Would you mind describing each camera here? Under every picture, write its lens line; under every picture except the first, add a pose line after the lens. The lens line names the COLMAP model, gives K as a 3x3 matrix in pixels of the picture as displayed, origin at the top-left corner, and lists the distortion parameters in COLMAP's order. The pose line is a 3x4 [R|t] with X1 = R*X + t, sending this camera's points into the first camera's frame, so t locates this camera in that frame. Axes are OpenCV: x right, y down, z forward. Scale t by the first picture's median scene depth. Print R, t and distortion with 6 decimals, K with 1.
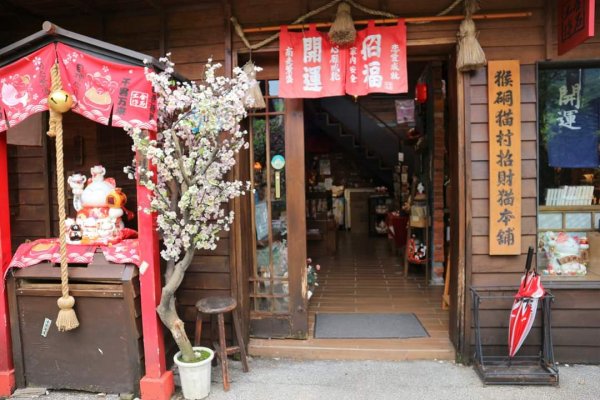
lens RADIAL K [[414.7, 0, 298.9], [0, 414.7, 197.7], [0, 0, 1]] dist [-0.130677, 0.081304]
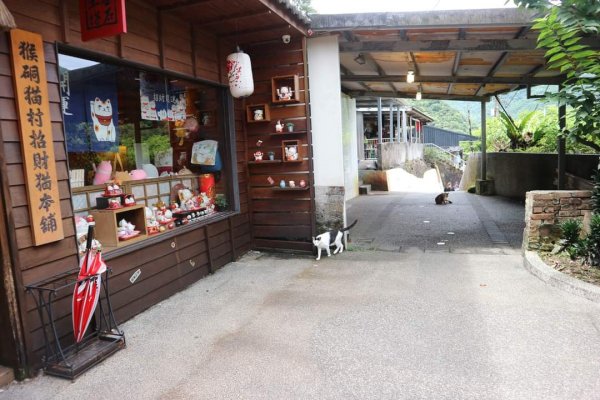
lens RADIAL K [[414.7, 0, 298.9], [0, 414.7, 197.7], [0, 0, 1]] dist [-0.130677, 0.081304]
pose [[0.204038, -0.100375, 0.973804, -0.267737], [0.092064, 0.992289, 0.082991, 0.014367], [-0.974625, 0.072718, 0.211705, 0.232899]]
